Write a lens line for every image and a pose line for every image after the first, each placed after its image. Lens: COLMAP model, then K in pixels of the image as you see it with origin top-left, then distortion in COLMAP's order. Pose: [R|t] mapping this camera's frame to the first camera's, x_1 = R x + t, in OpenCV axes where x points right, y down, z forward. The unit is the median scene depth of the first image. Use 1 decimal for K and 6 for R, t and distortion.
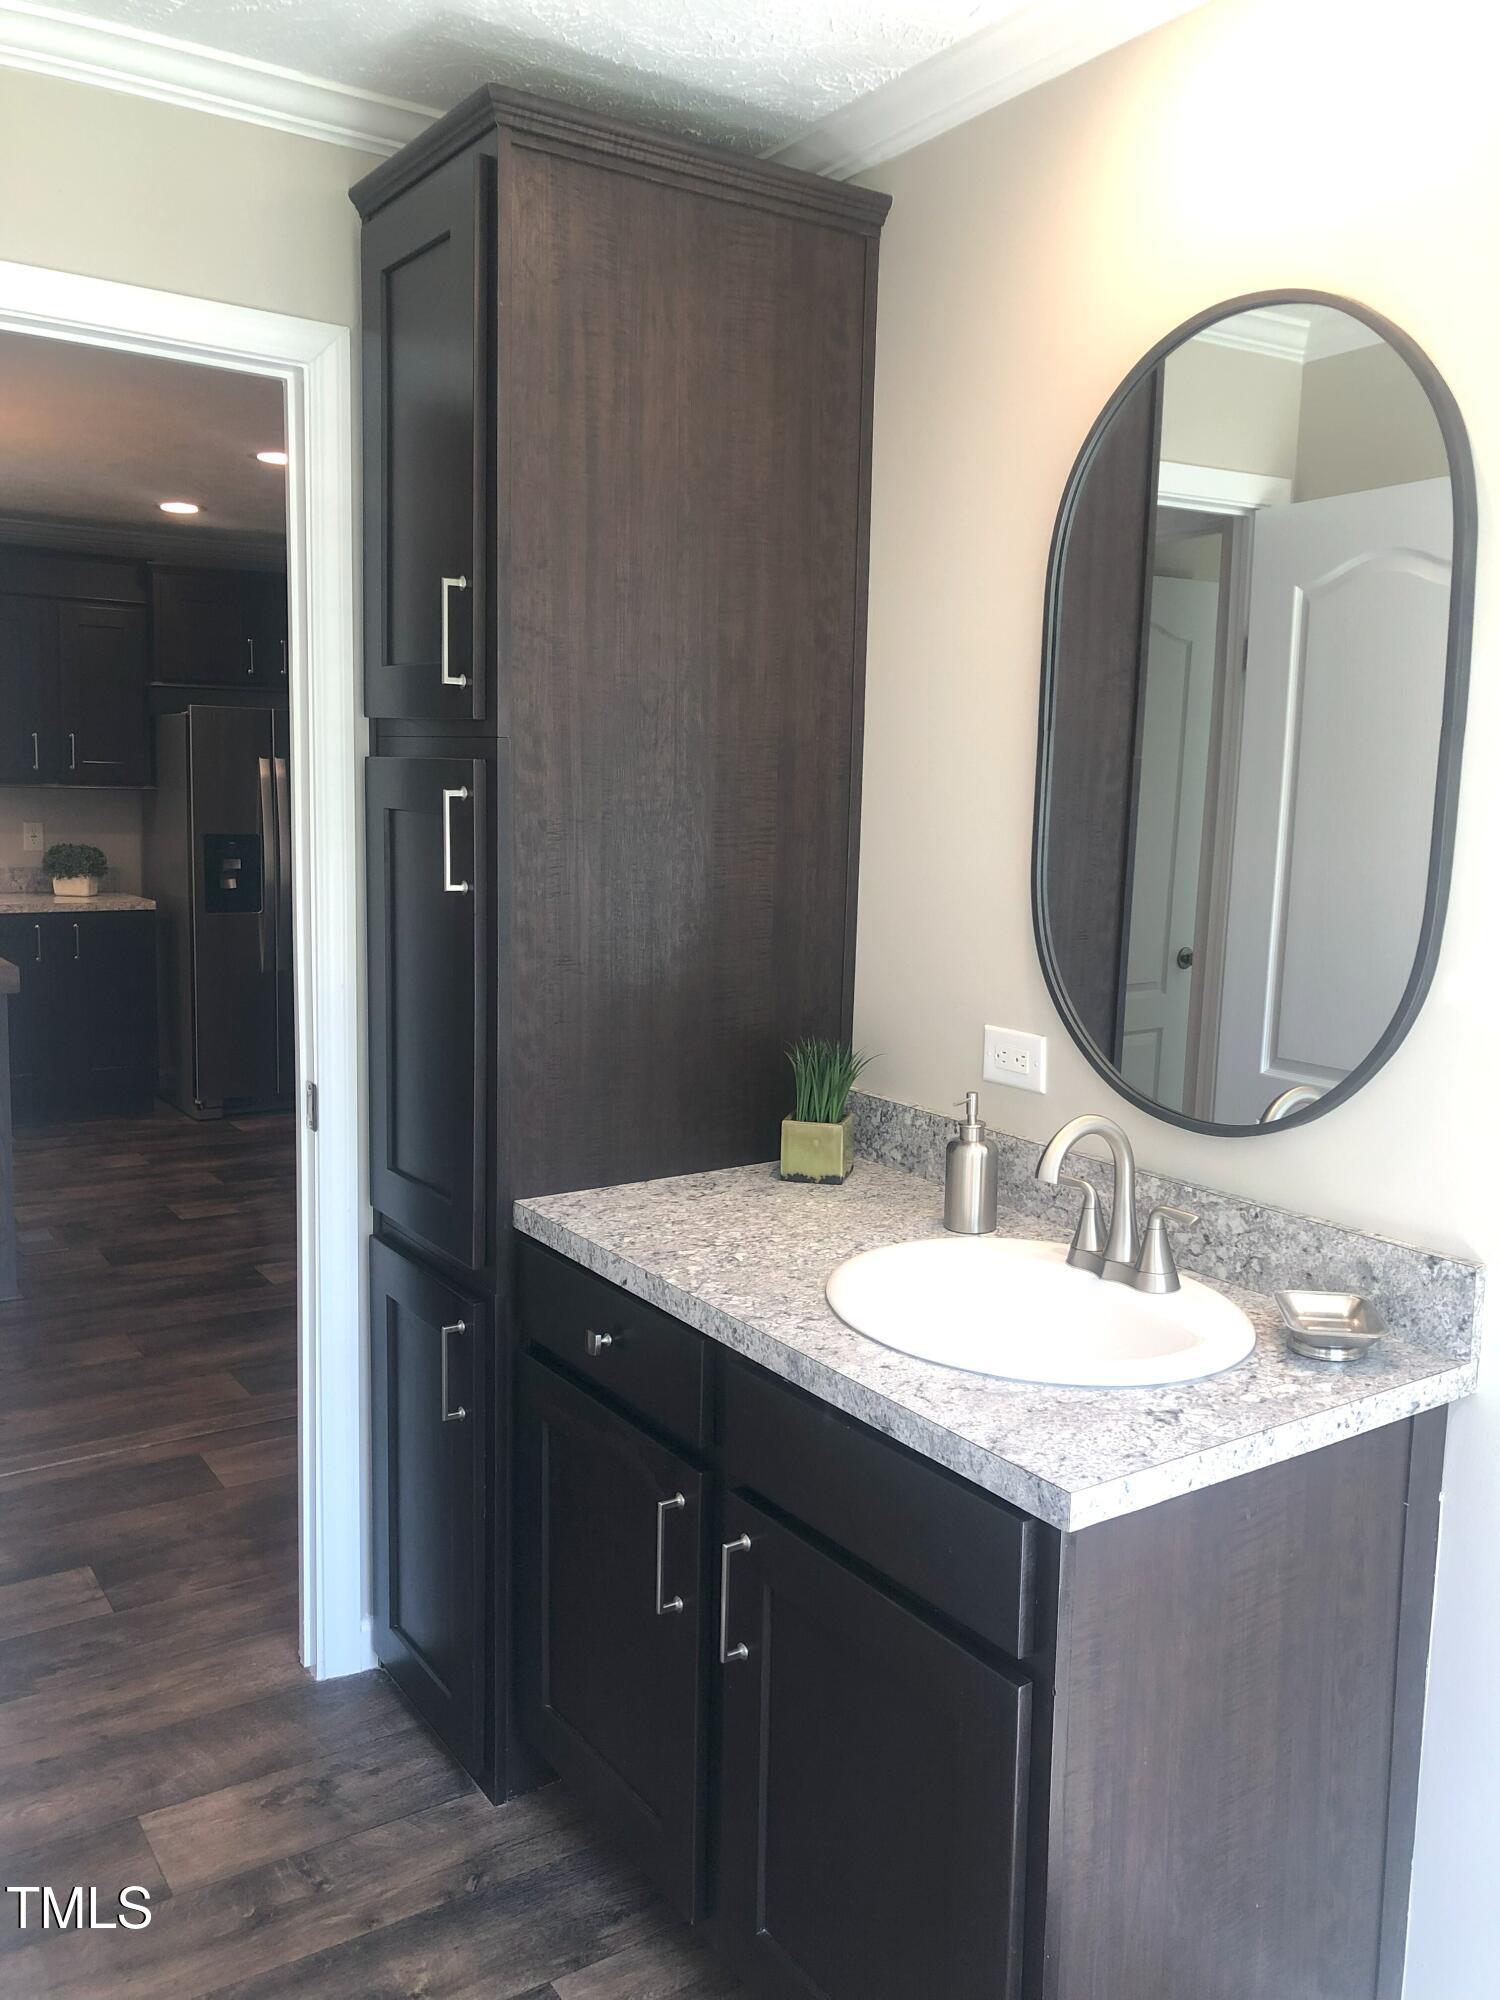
lens RADIAL K [[1659.5, 0, 764.0], [0, 1659.5, 1000.0], [0, 0, 1]] dist [0.025826, -0.016490]
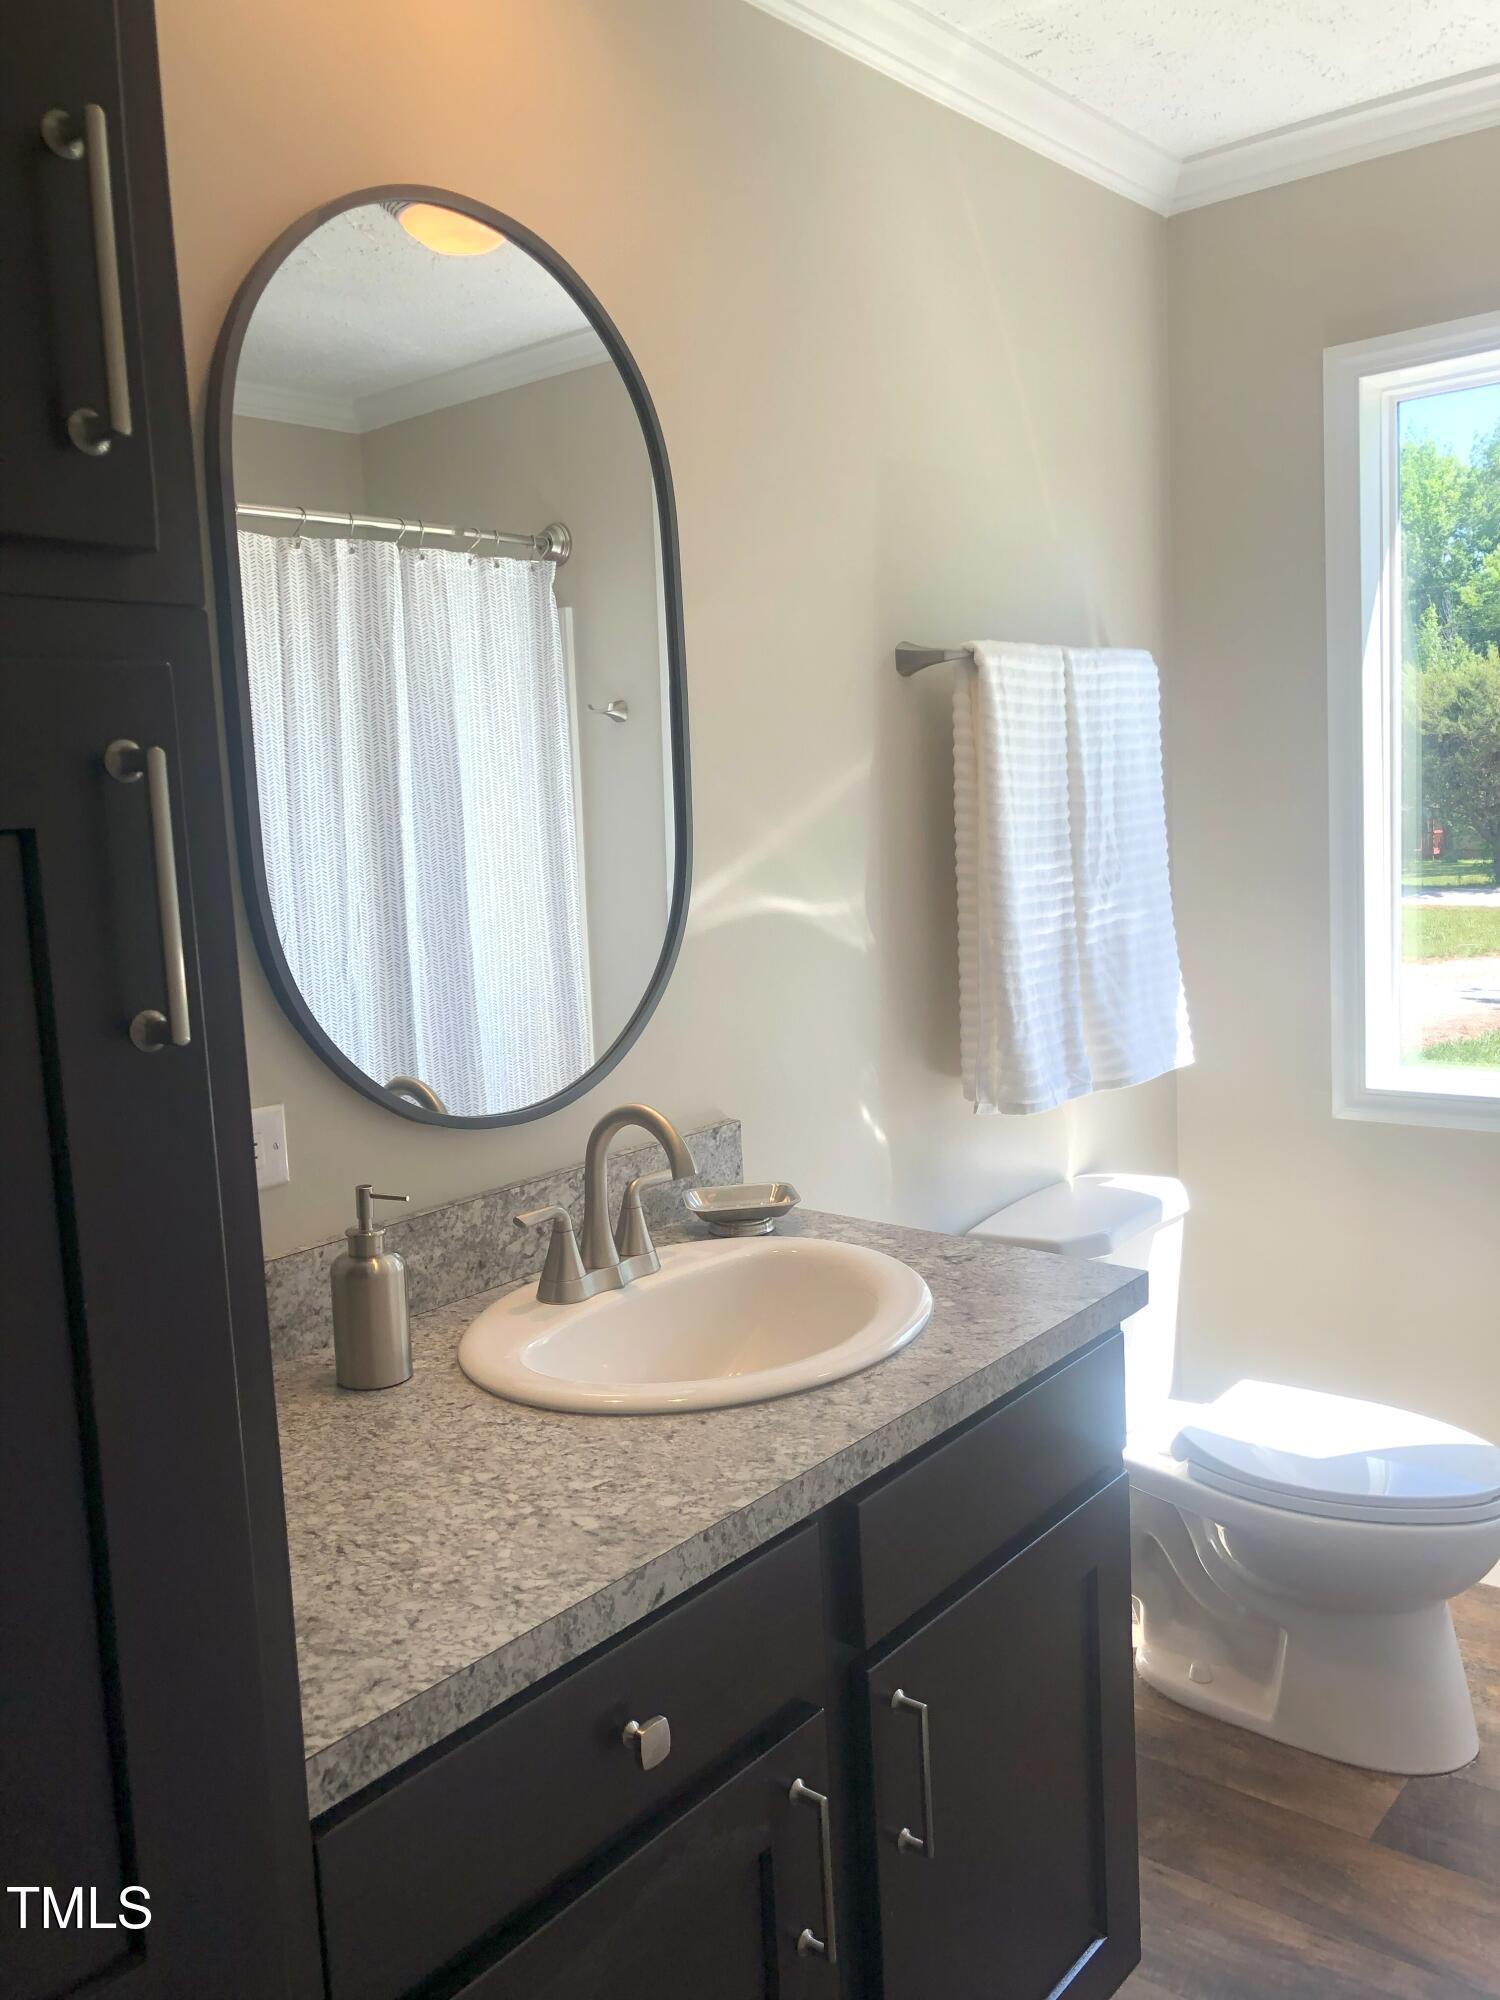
lens RADIAL K [[1659.5, 0, 757.1], [0, 1659.5, 996.4], [0, 0, 1]] dist [0.025826, -0.016490]
pose [[-0.301475, -0.134494, 0.943941, -0.640305], [0.169000, 0.966789, 0.191725, -0.143394], [-0.938377, 0.217326, -0.268734, 1.126100]]
